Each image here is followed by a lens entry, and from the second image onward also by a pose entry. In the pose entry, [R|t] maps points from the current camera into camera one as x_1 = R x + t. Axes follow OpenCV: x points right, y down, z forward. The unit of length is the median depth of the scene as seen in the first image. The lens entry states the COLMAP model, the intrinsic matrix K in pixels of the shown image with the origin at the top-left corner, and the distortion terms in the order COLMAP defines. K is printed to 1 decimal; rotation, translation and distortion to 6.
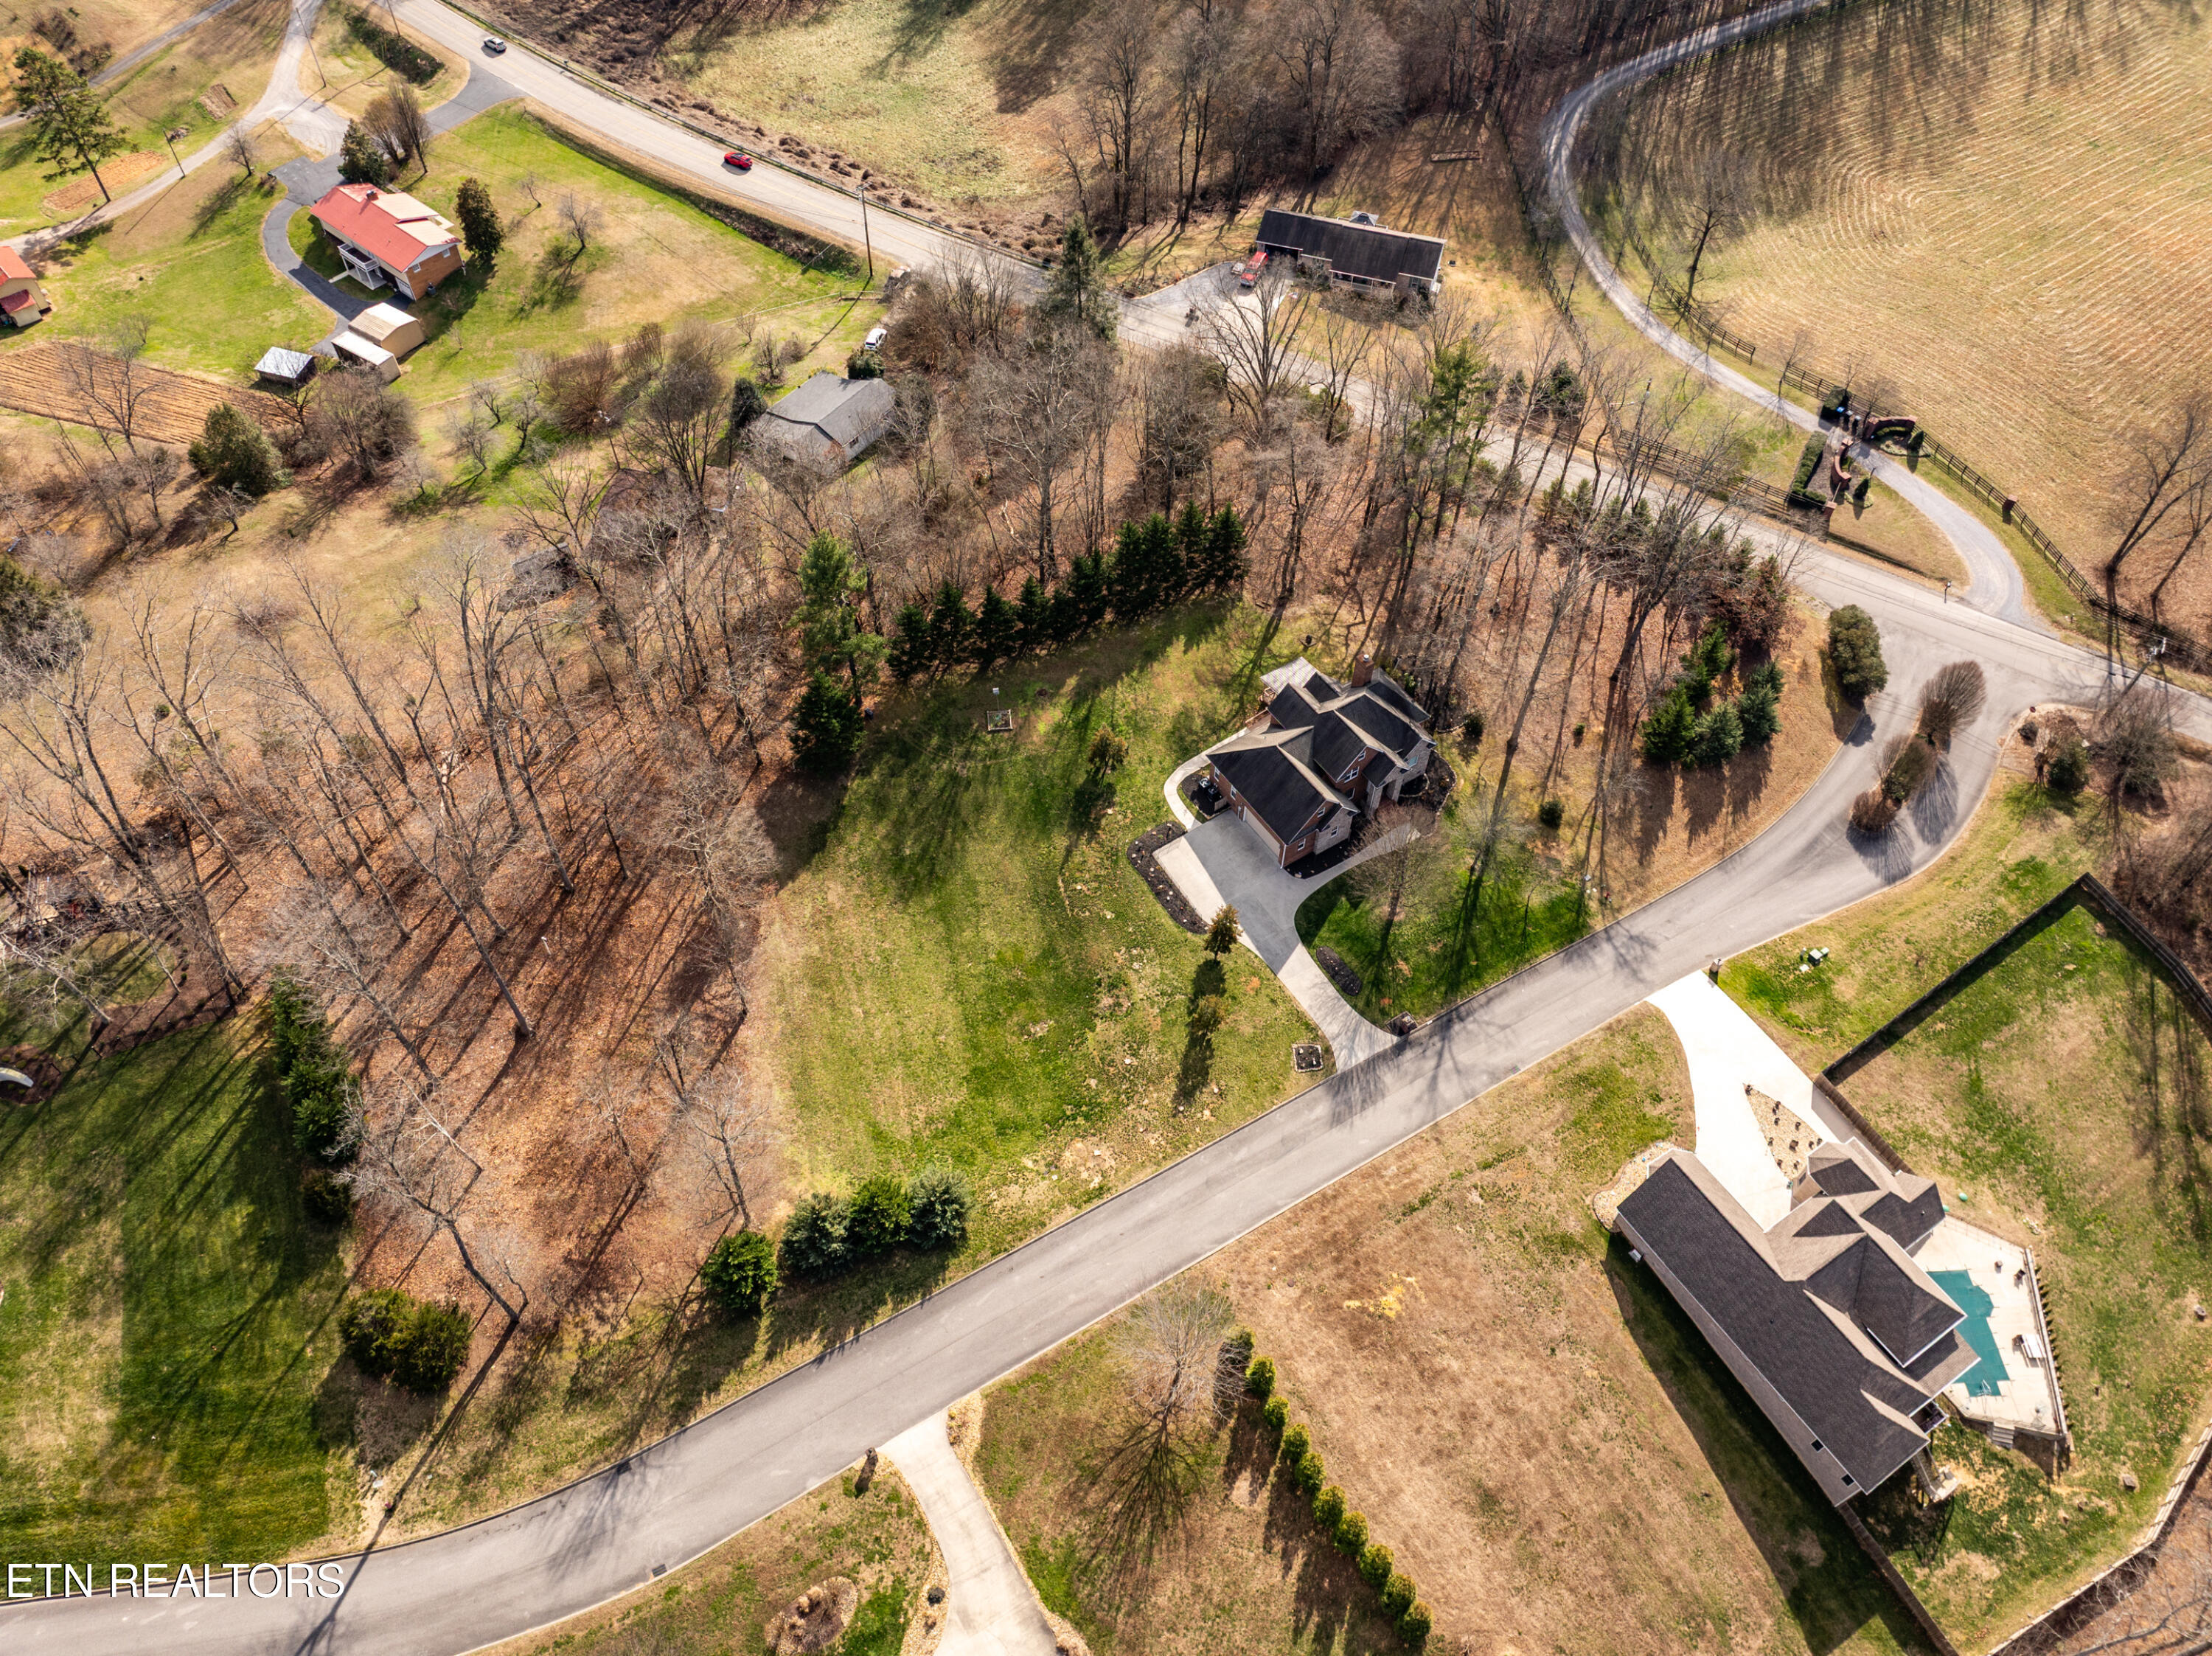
lens RADIAL K [[1538.0, 0, 1106.0], [0, 1538.0, 828.0], [0, 0, 1]] dist [-0.045824, 0.000248]
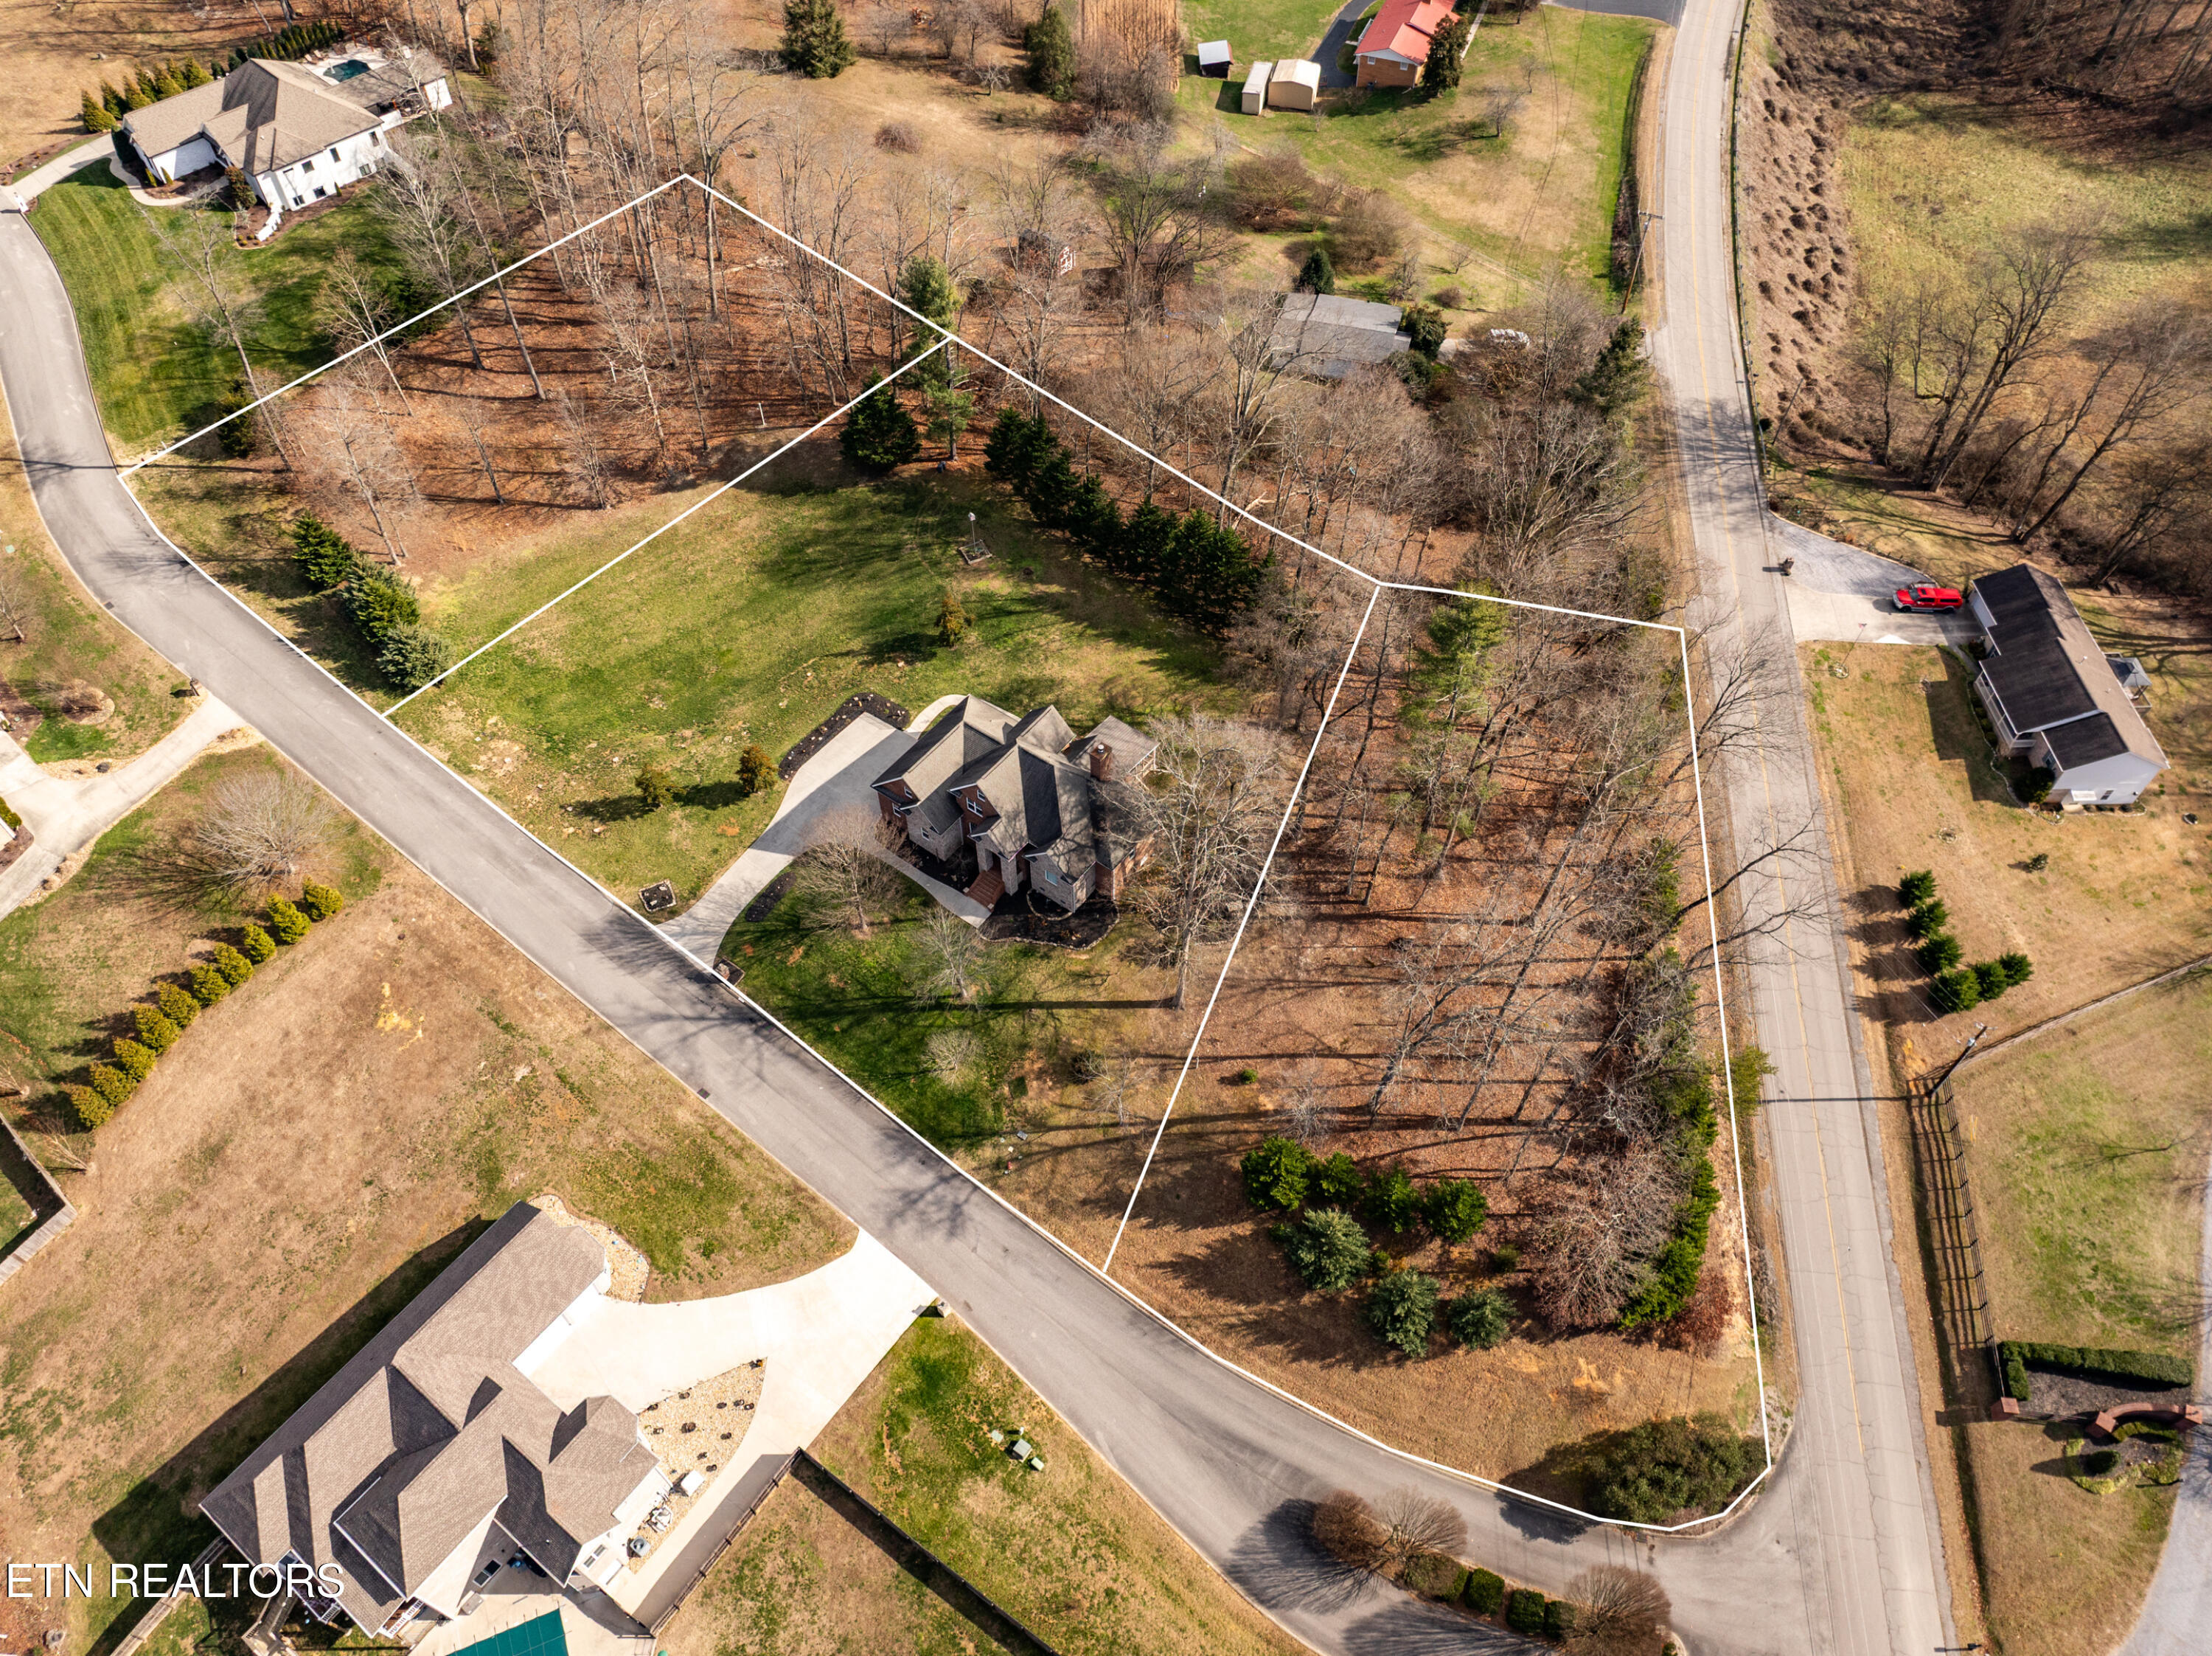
lens RADIAL K [[1538.0, 0, 1106.0], [0, 1538.0, 828.0], [0, 0, 1]] dist [-0.045824, 0.000248]
pose [[0.352835, 0.737918, -0.575313, 0.716483], [-0.744154, 0.594034, 0.305547, -0.359212], [0.567224, 0.320314, 0.758720, 0.404159]]
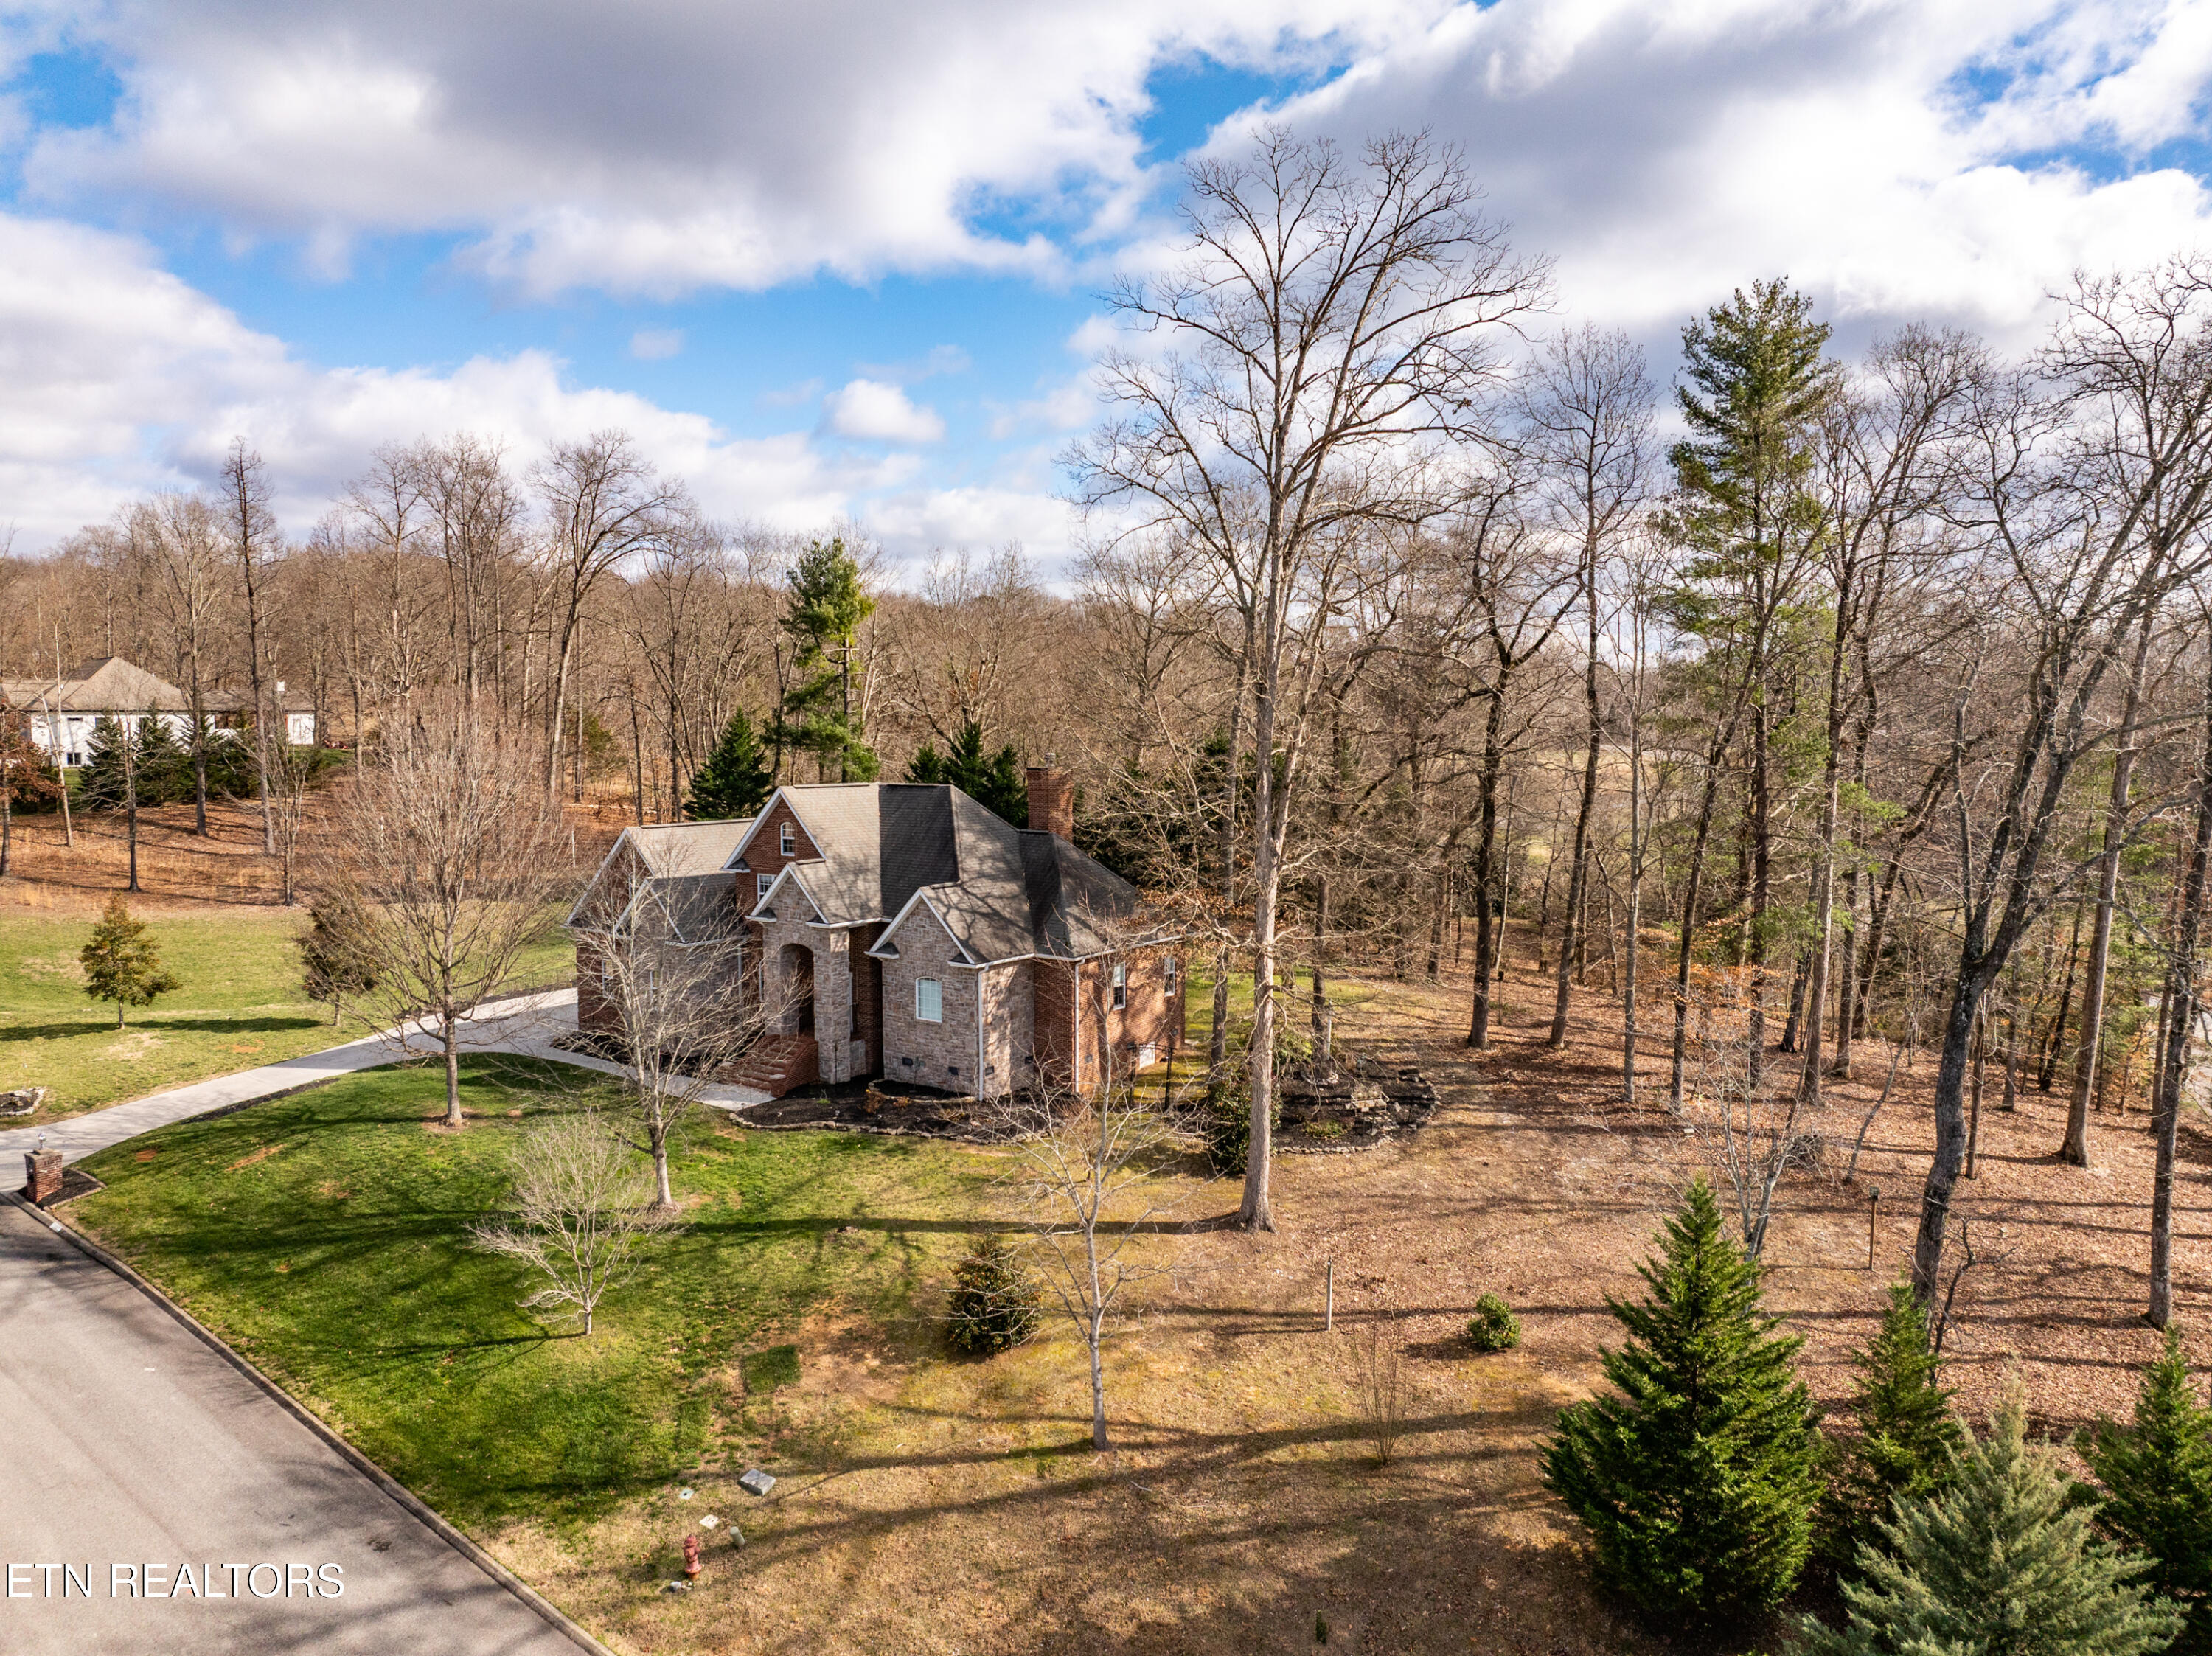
lens RADIAL K [[1556.7, 0, 1106.0], [0, 1556.7, 828.0], [0, 0, 1]] dist [-0.001923, -0.089461]
pose [[0.367501, 0.075450, -0.926958, 0.579782], [-0.739420, 0.628241, -0.242014, -0.012144], [0.564093, 0.774352, 0.286668, 0.954589]]
